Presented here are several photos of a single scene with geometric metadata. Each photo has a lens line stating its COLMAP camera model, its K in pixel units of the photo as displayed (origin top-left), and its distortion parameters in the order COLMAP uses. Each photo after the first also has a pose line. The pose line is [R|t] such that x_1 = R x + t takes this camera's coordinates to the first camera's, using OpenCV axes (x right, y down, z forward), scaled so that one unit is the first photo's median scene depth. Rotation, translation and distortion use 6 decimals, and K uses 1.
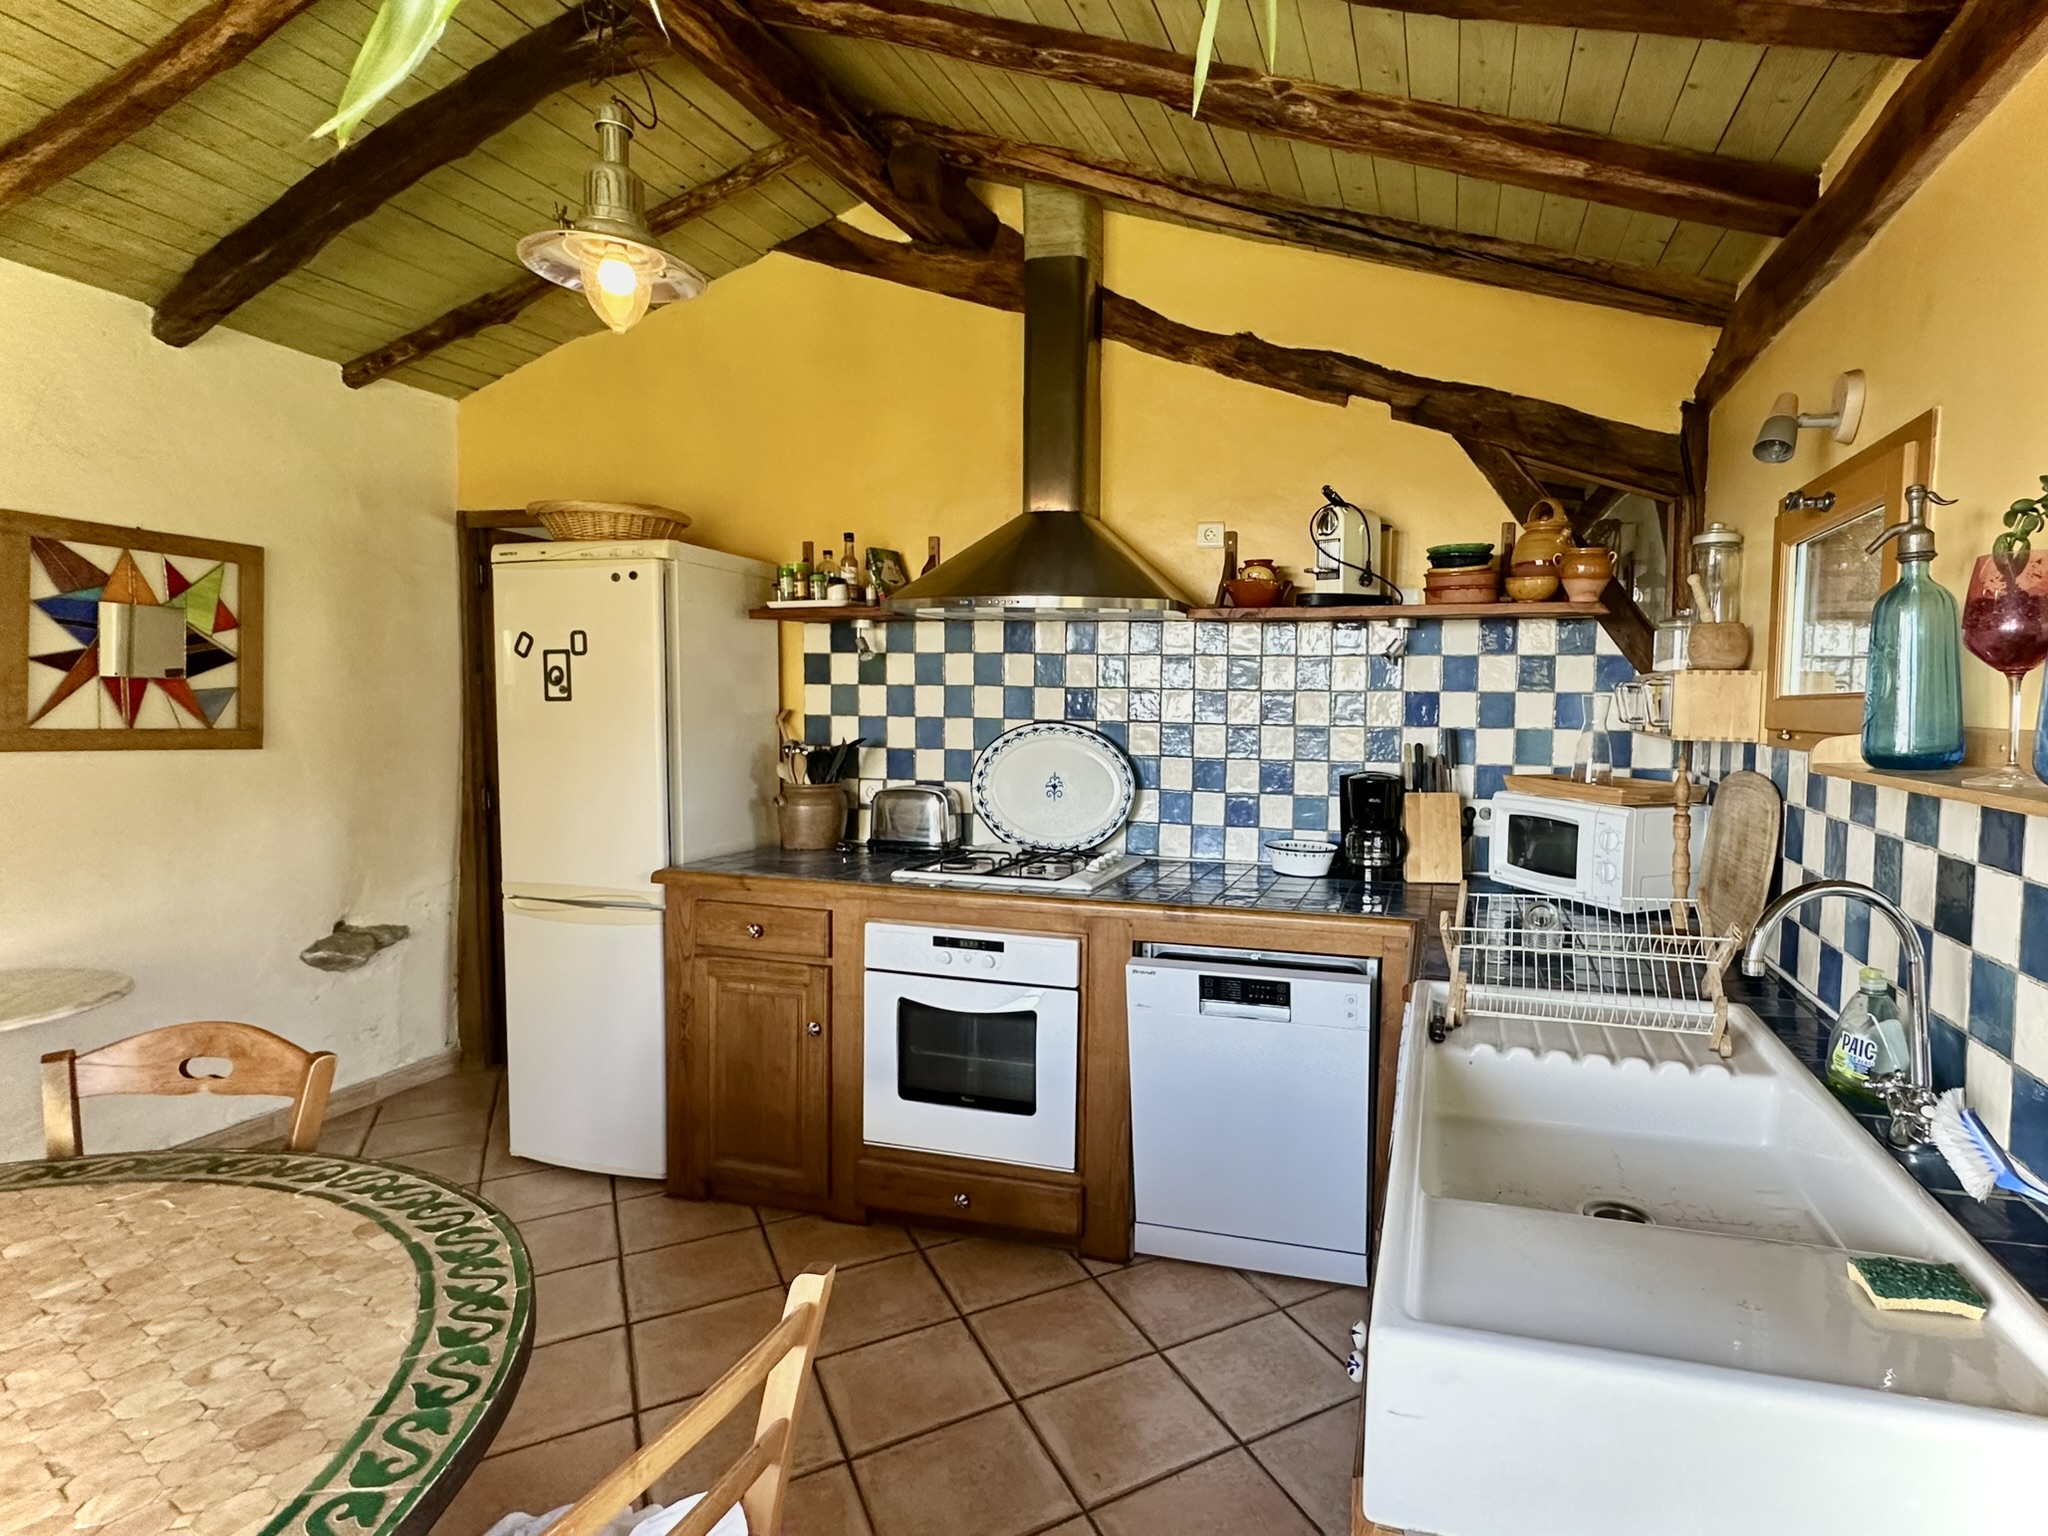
lens RADIAL K [[989.5, 0, 1023.6], [0, 989.5, 760.3], [0, 0, 1]] dist [-0.001081, 0.000165]
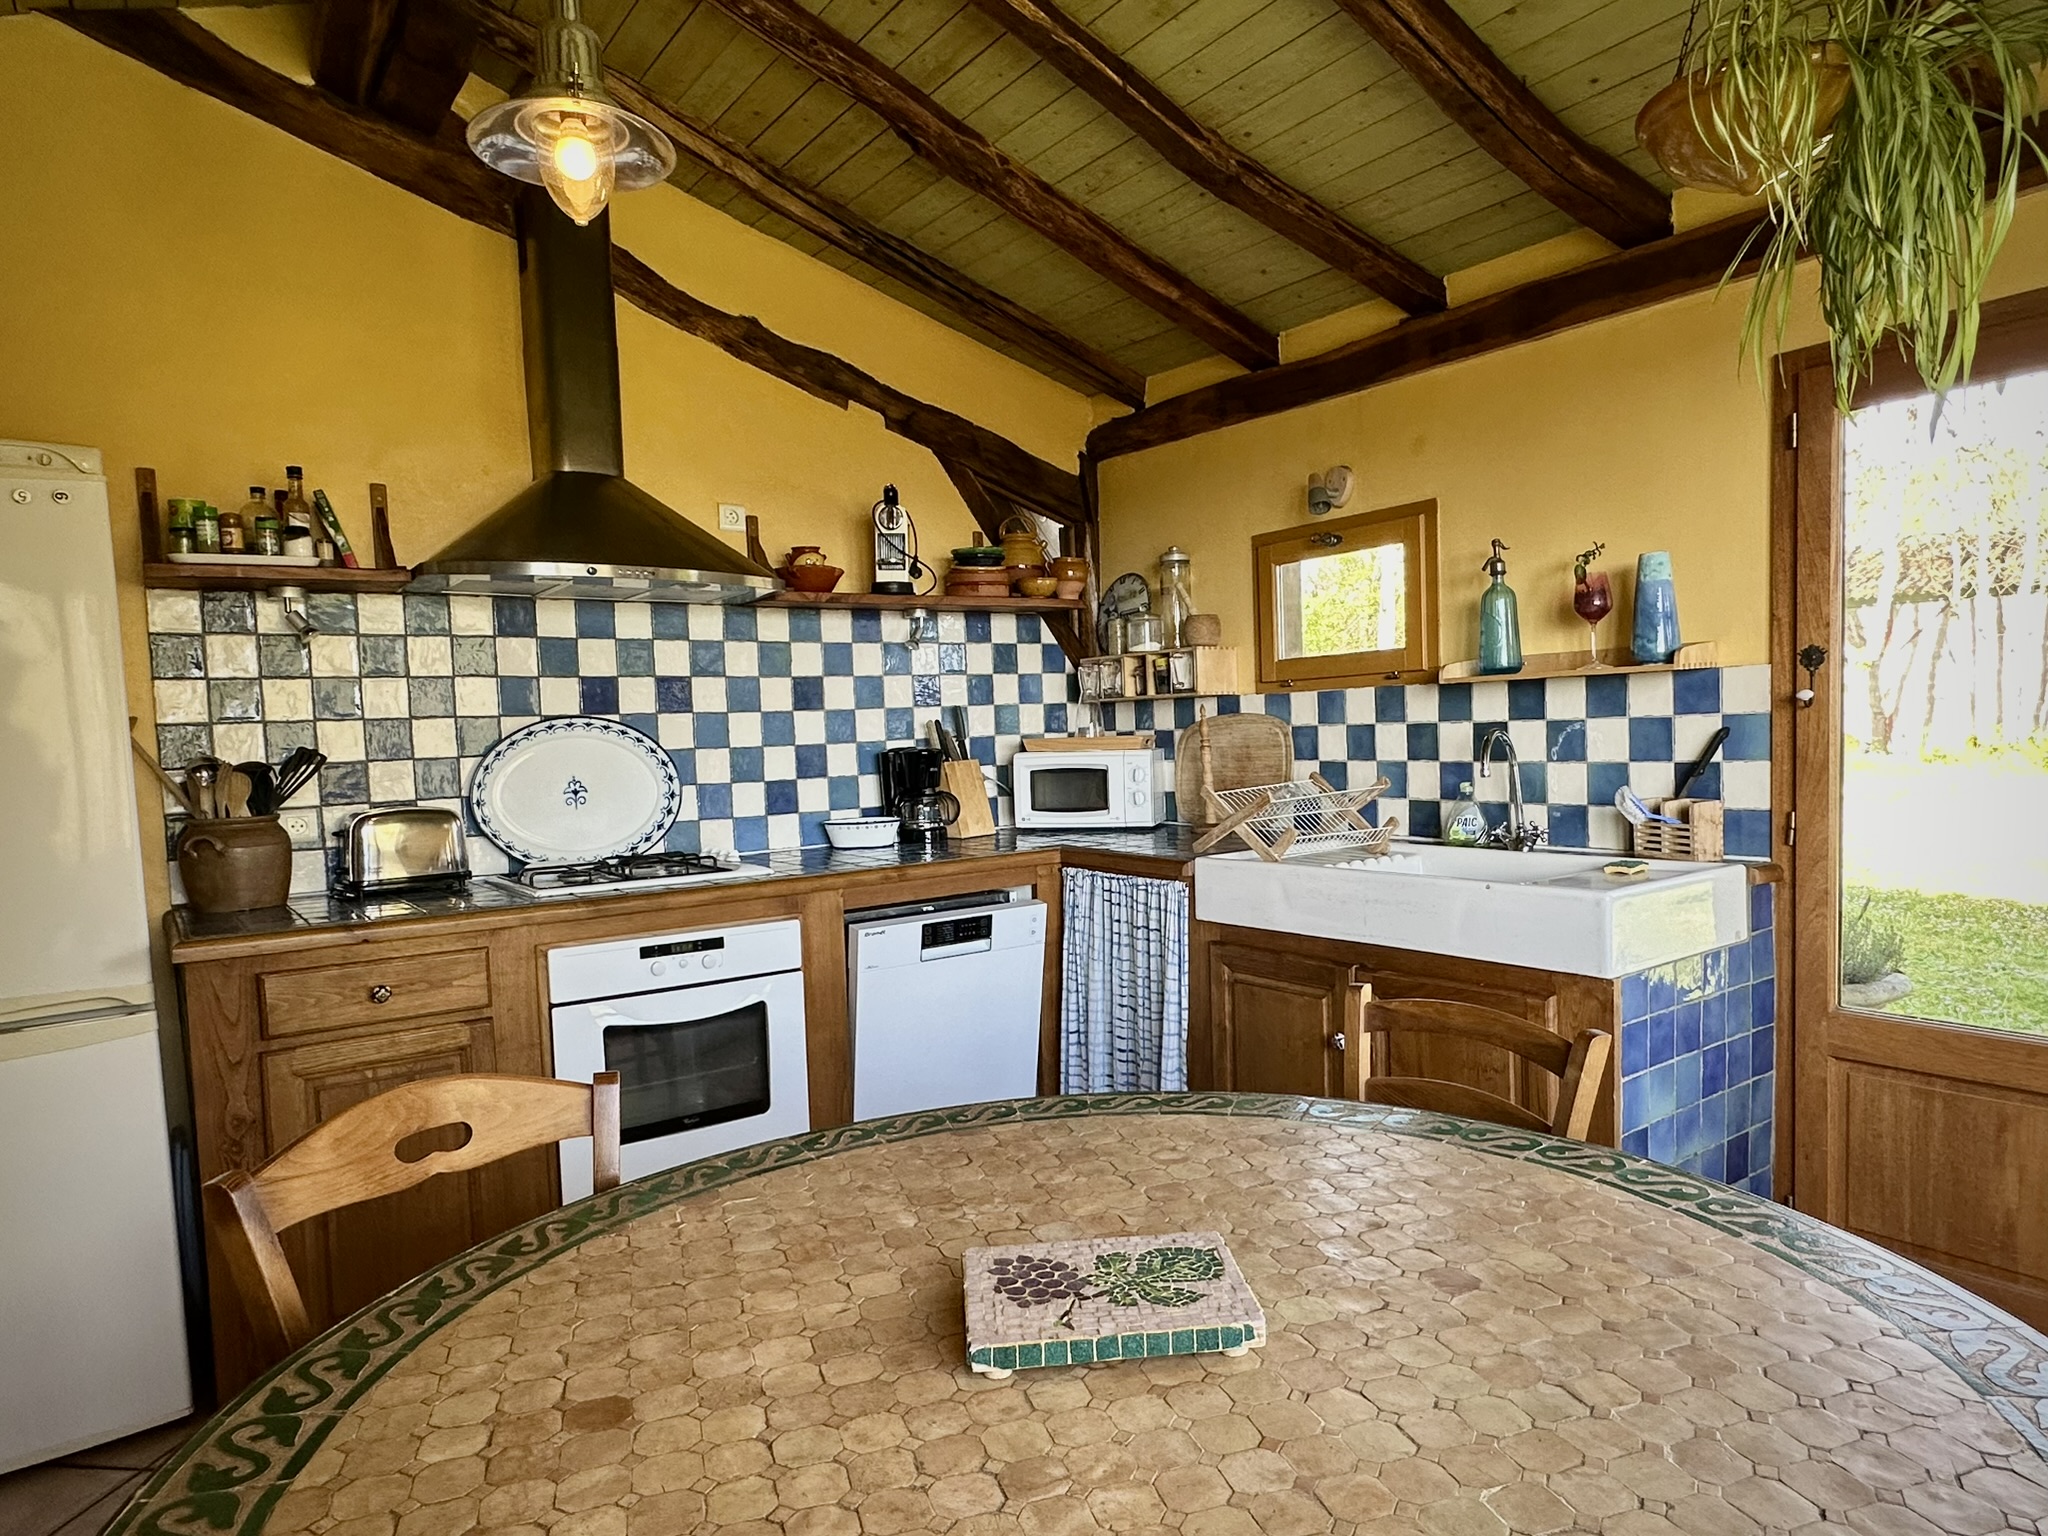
lens RADIAL K [[1162.5, 0, 1023.6], [0, 1162.5, 777.2], [0, 0, 1]] dist [-0.003362, 0.000193]
pose [[0.661878, -0.071229, 0.746220, -0.529563], [0.083853, 0.996263, 0.020721, 0.028771], [-0.744907, 0.048858, 0.665377, 0.043932]]
